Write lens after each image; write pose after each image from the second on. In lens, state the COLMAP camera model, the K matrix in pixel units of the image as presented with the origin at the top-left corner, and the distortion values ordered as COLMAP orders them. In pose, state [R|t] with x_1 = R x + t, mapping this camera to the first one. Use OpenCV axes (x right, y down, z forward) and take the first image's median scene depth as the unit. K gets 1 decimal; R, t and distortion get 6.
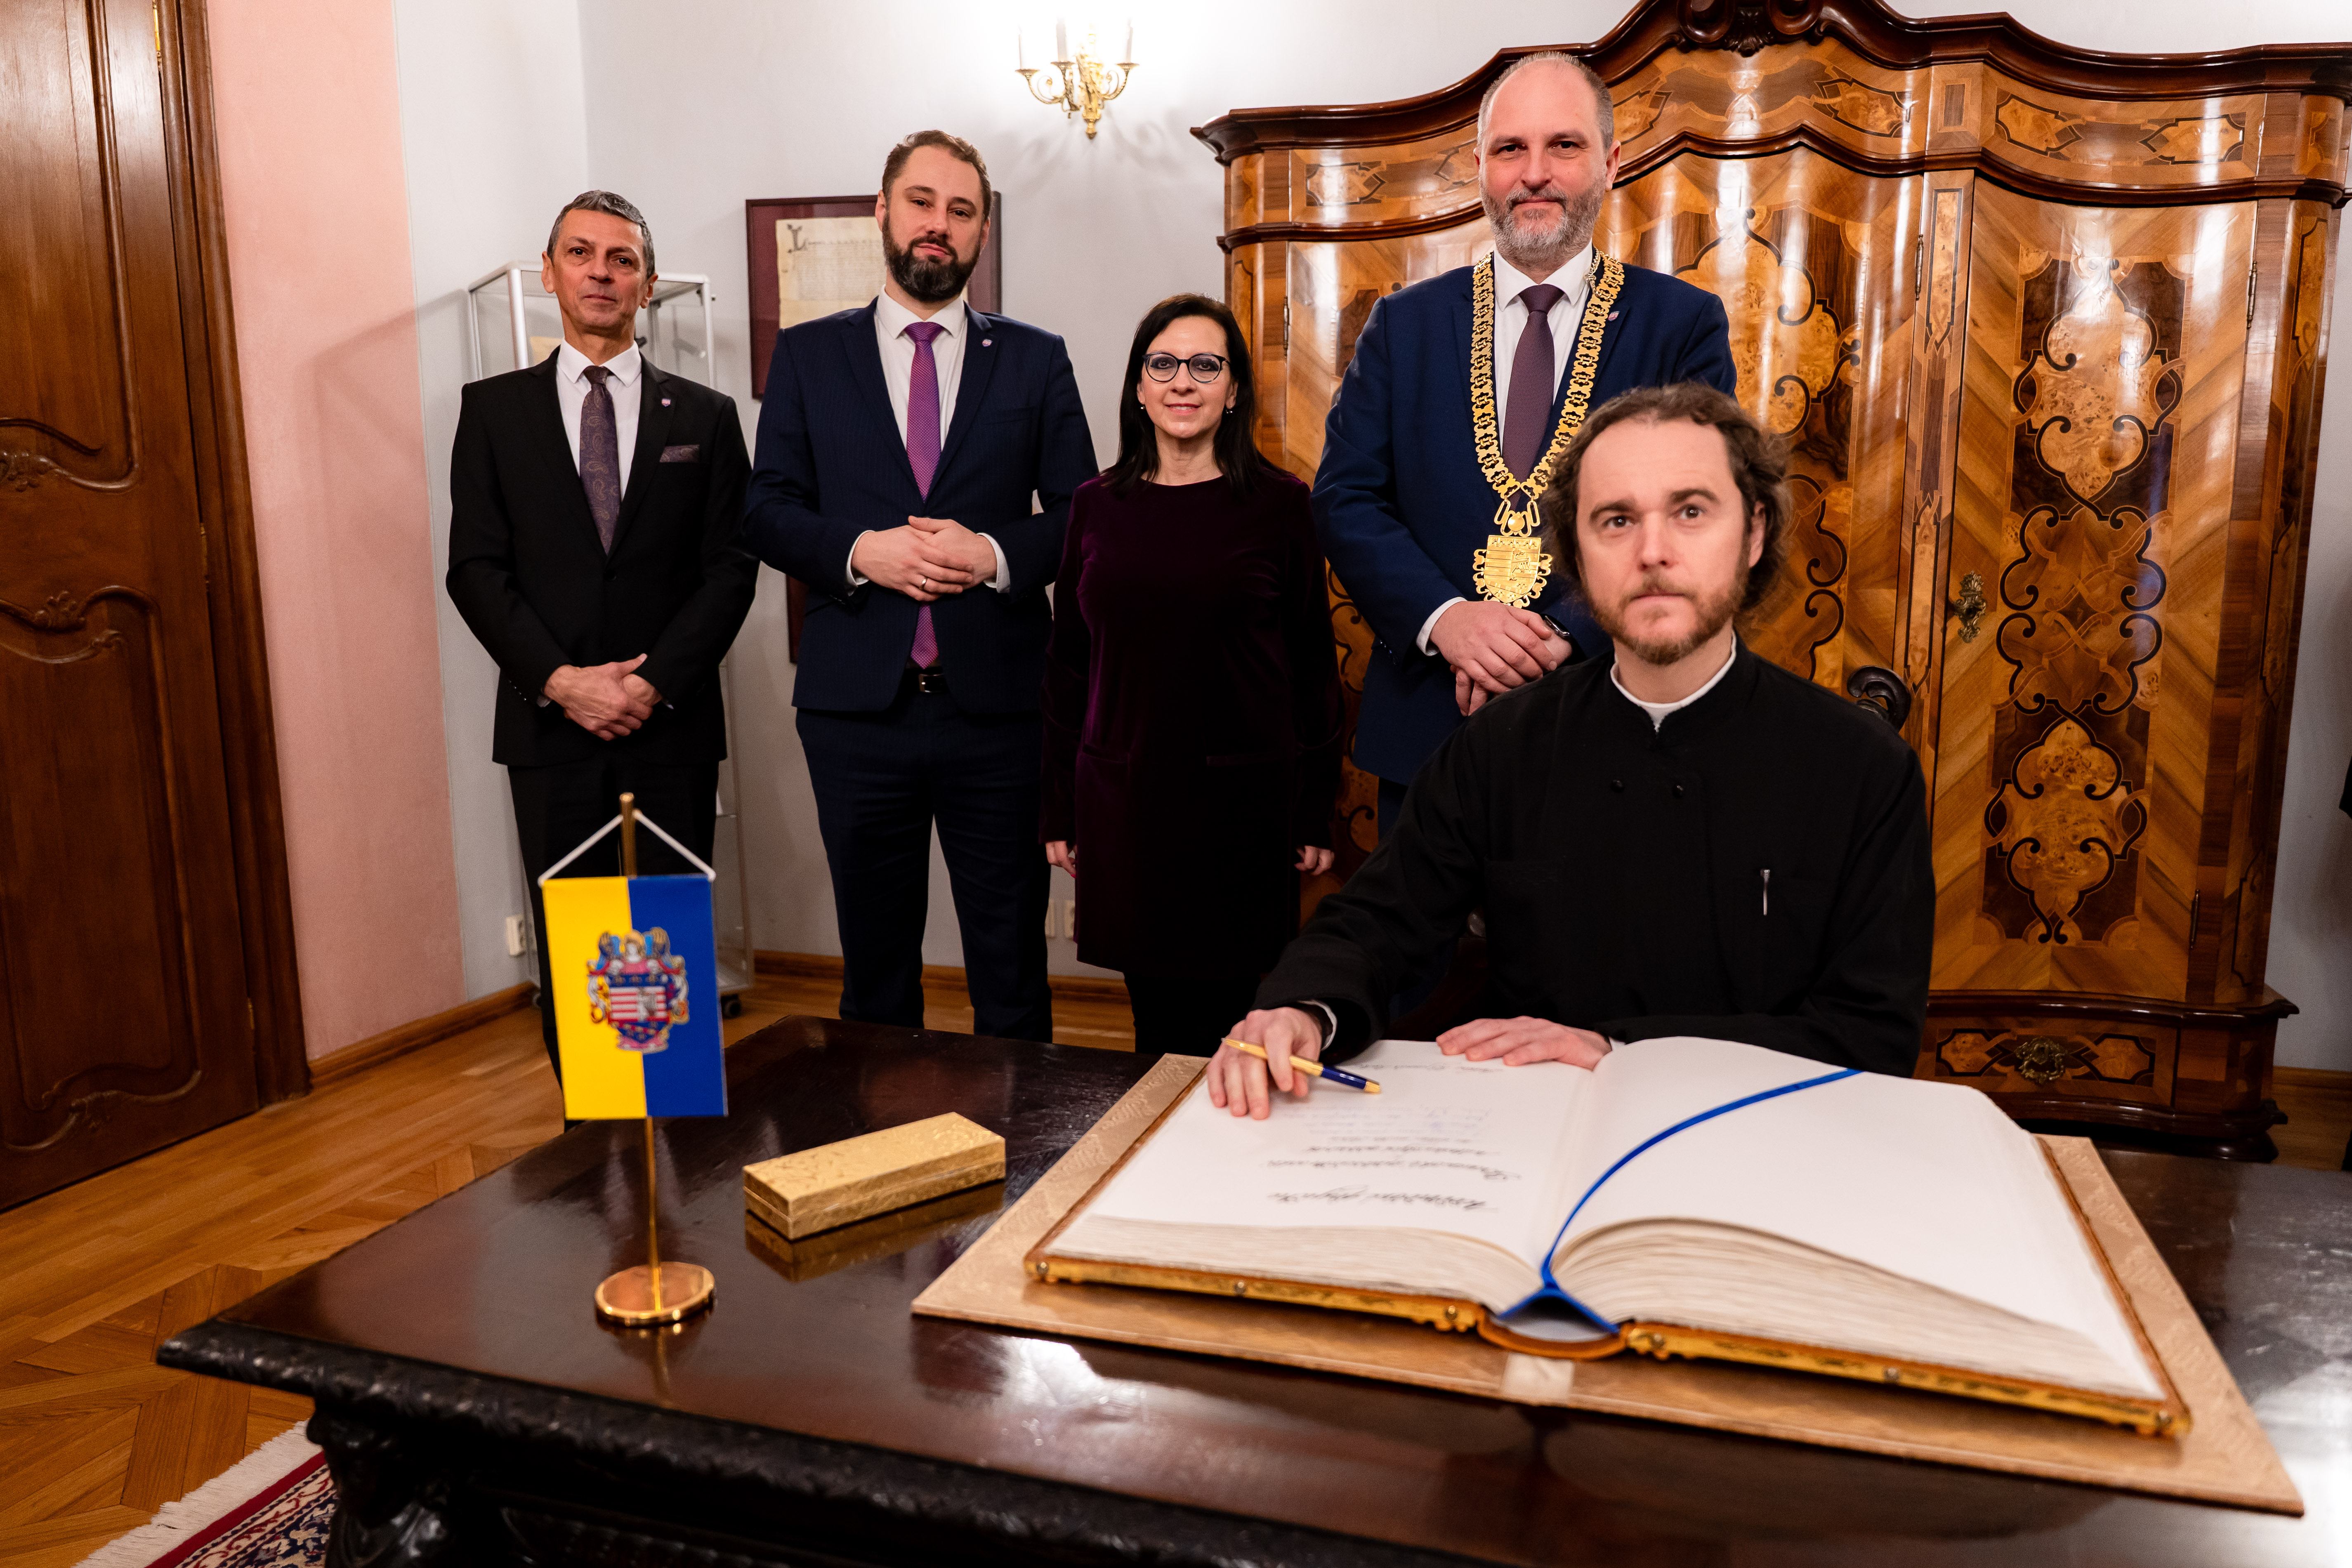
lens RADIAL K [[1643.4, 0, 1236.4], [0, 1643.4, 825.3], [0, 0, 1]] dist [0.018718, -0.034529]
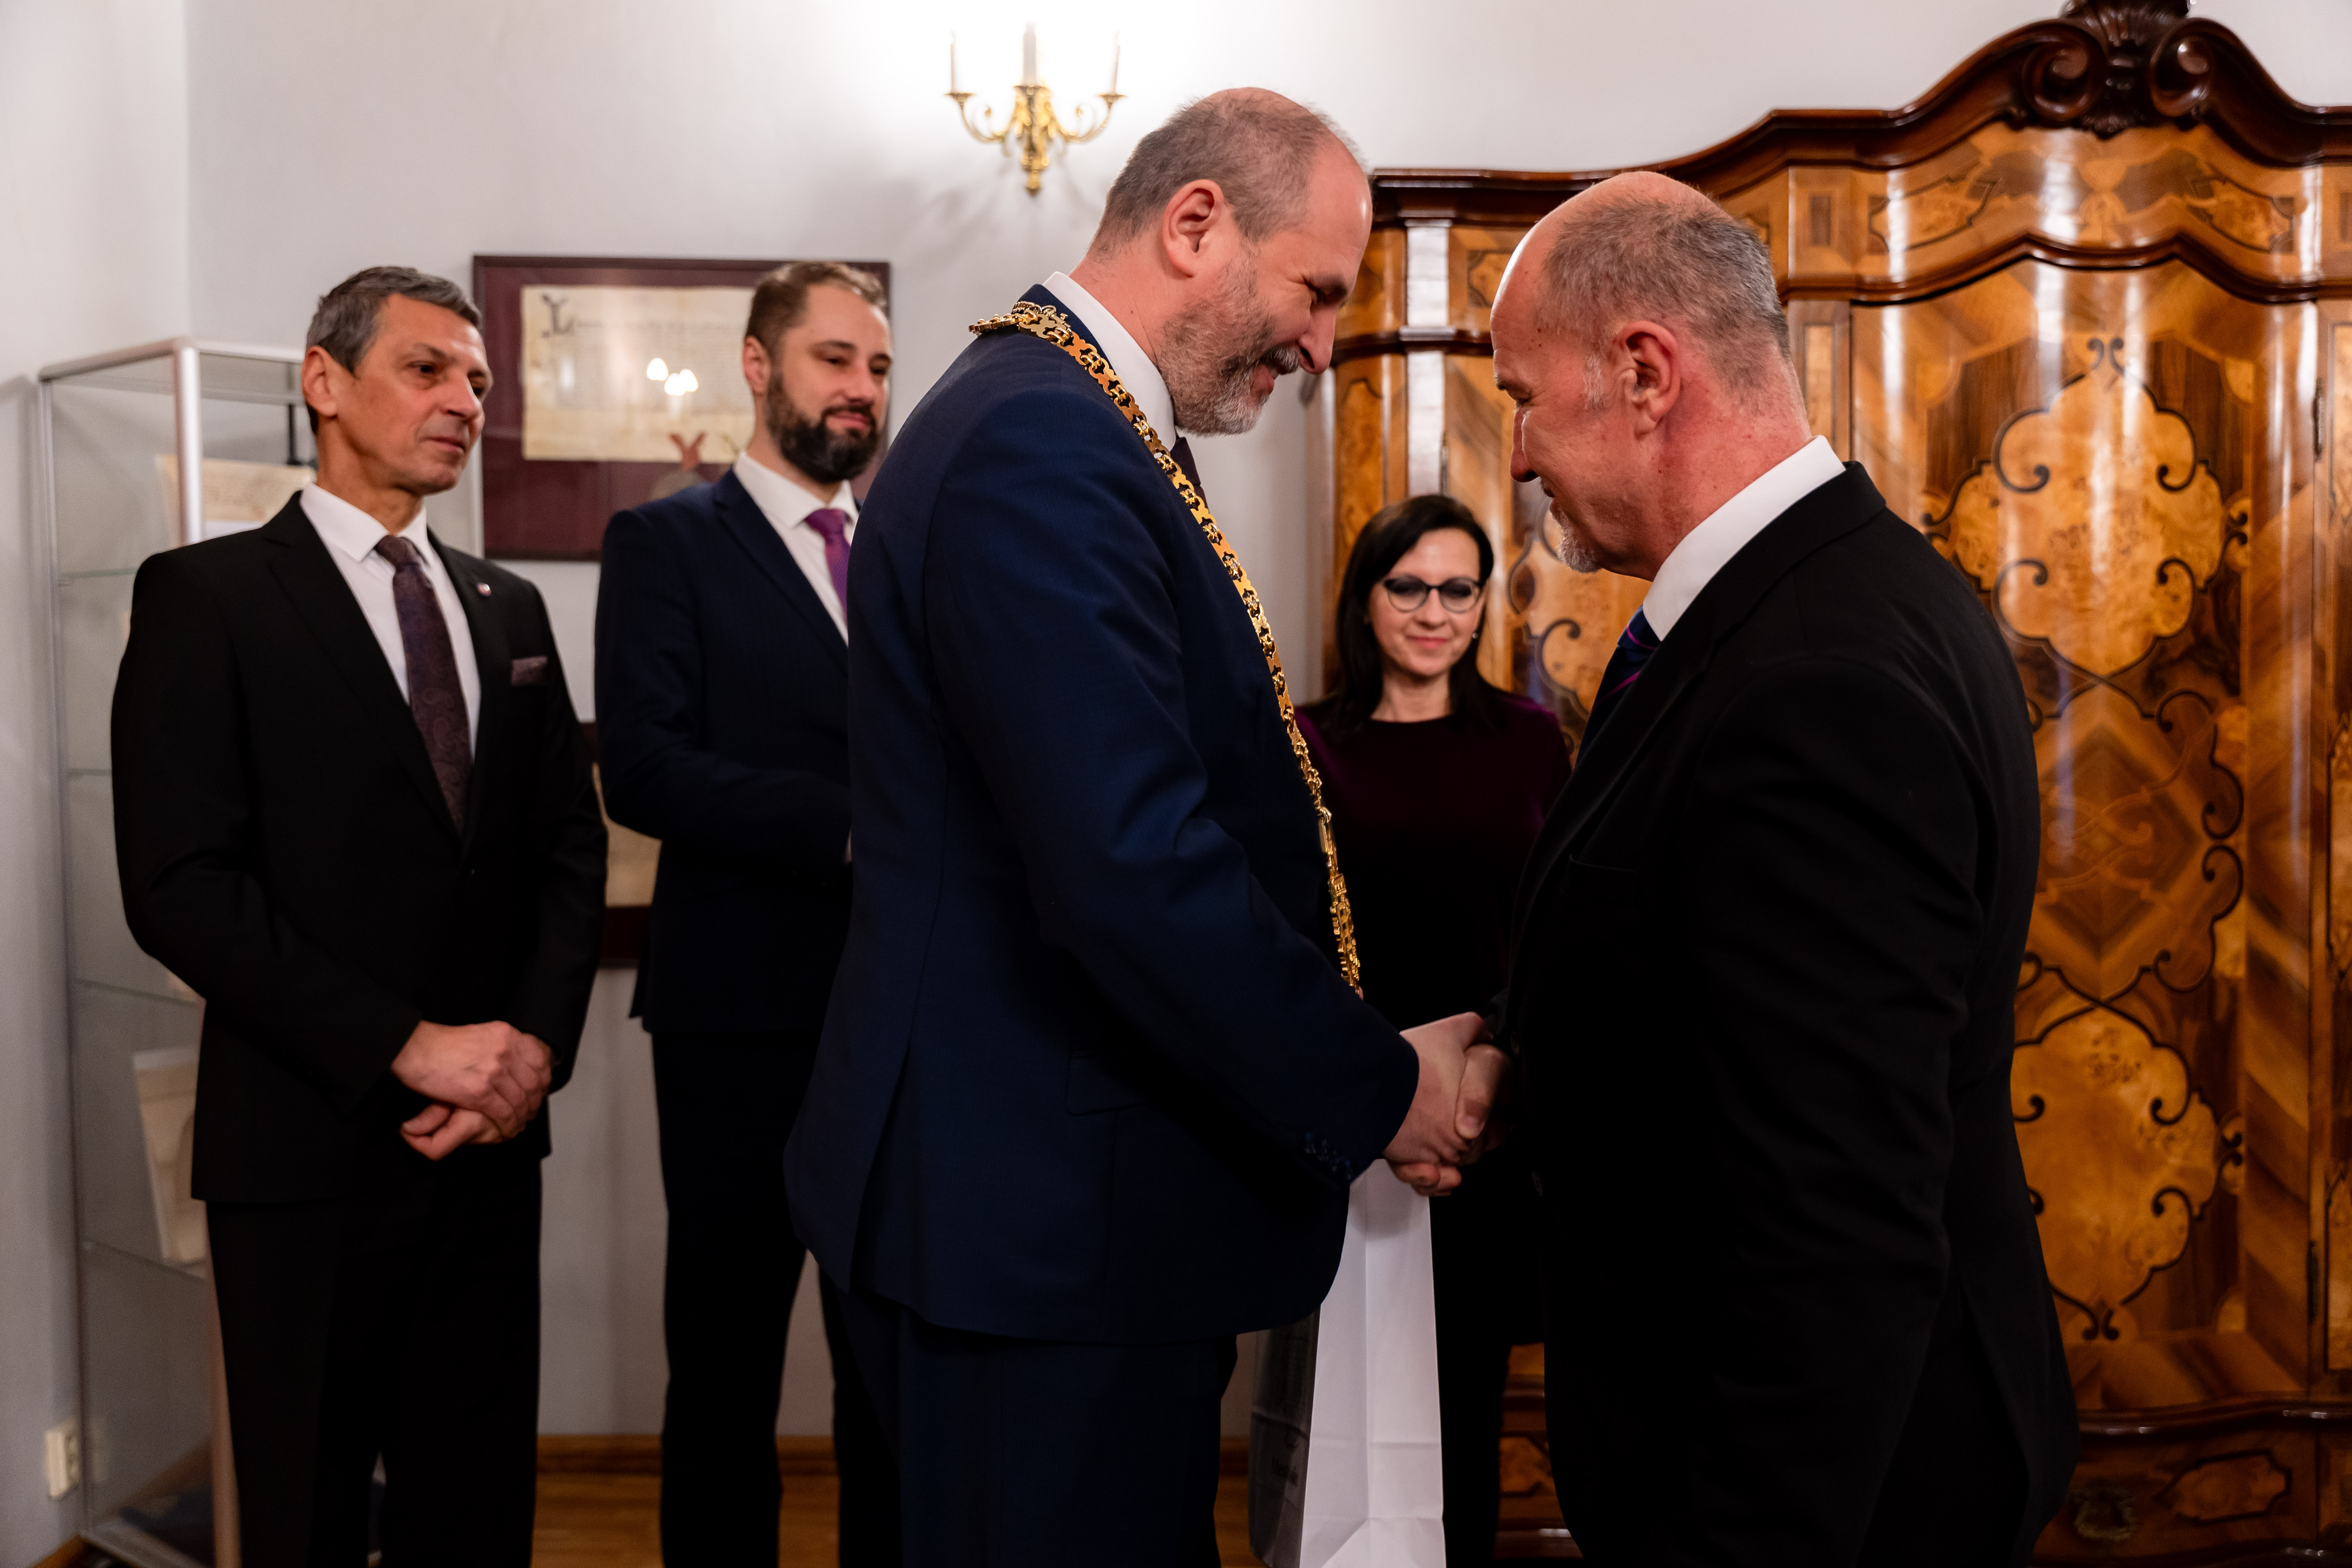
lens RADIAL K [[2016.9, 0, 1105.1], [0, 2016.9, 774.3], [0, 0, 1]] dist [-0.002446, 0.019972]
pose [[0.964265, -0.017538, 0.264360, -0.362426], [0.051254, 0.991306, -0.121186, -0.092720], [-0.259936, 0.130404, 0.956780, 0.274469]]
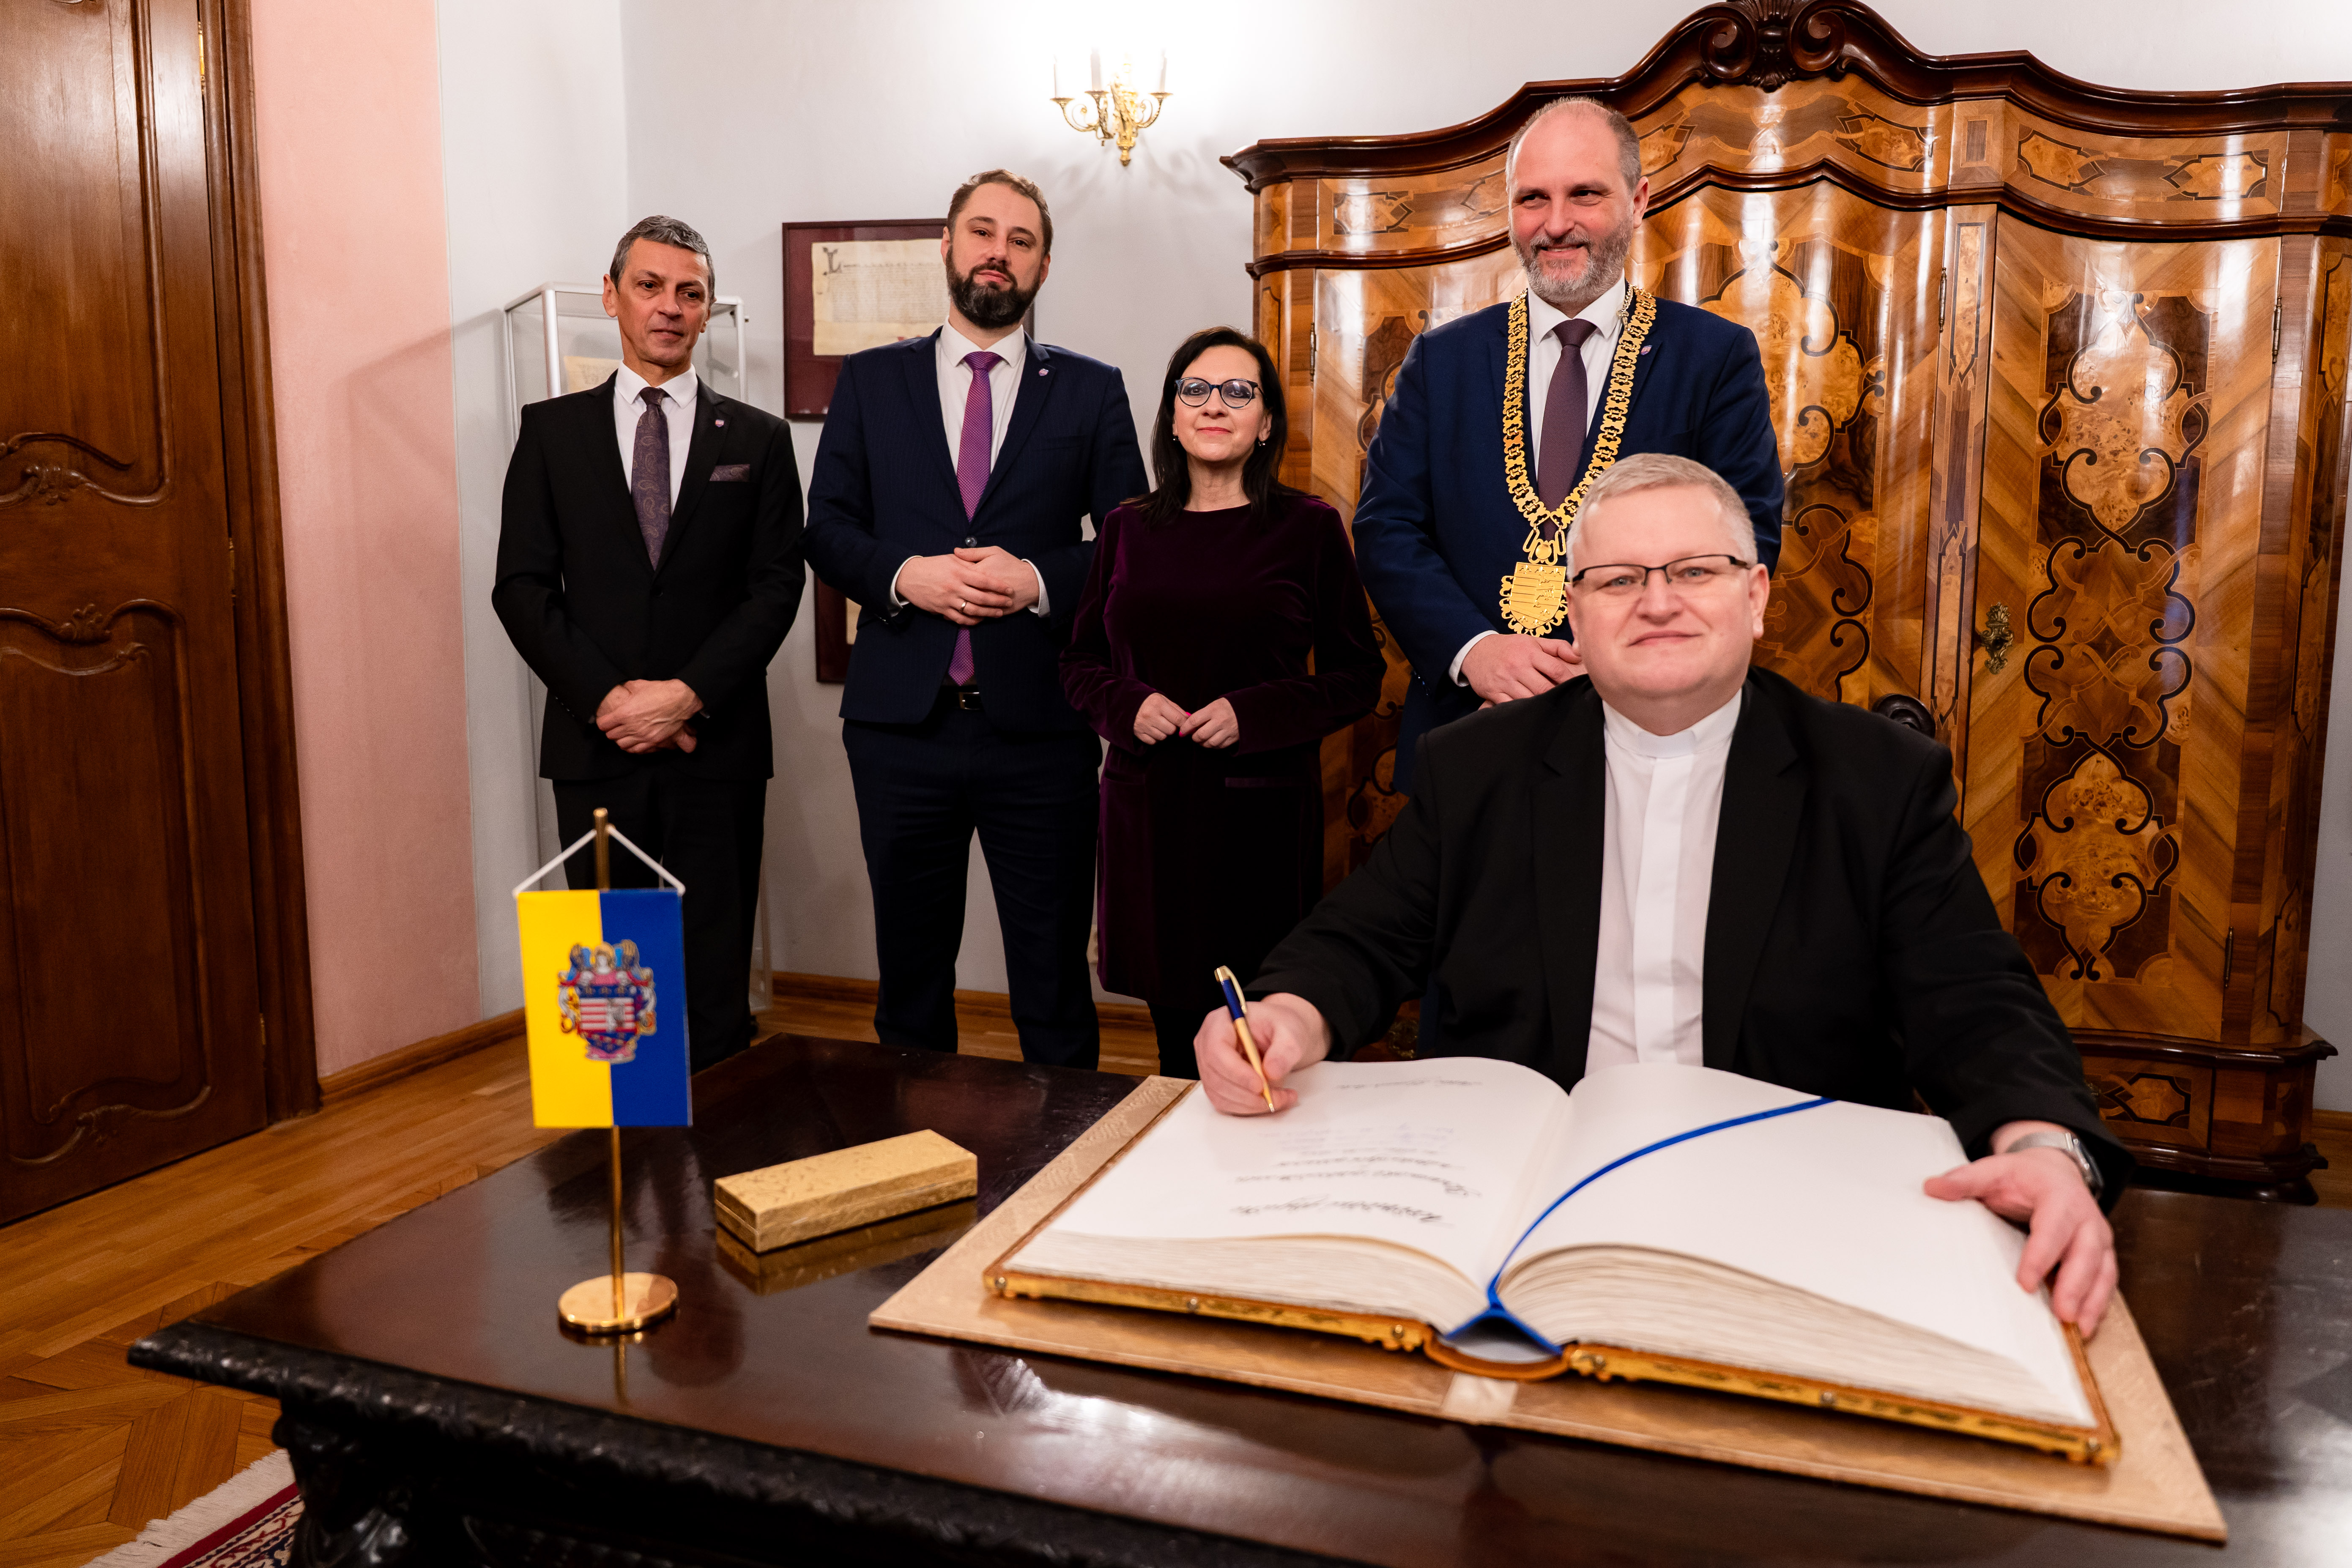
lens RADIAL K [[1685.1, 0, 1268.8], [0, 1685.1, 782.7], [0, 0, 1]] dist [0.015691, -0.030741]
pose [[0.999867, 0.011053, -0.011965, 0.020375], [-0.011533, 0.999100, -0.040825, 0.000884], [0.011503, 0.040957, 0.999095, -0.016884]]
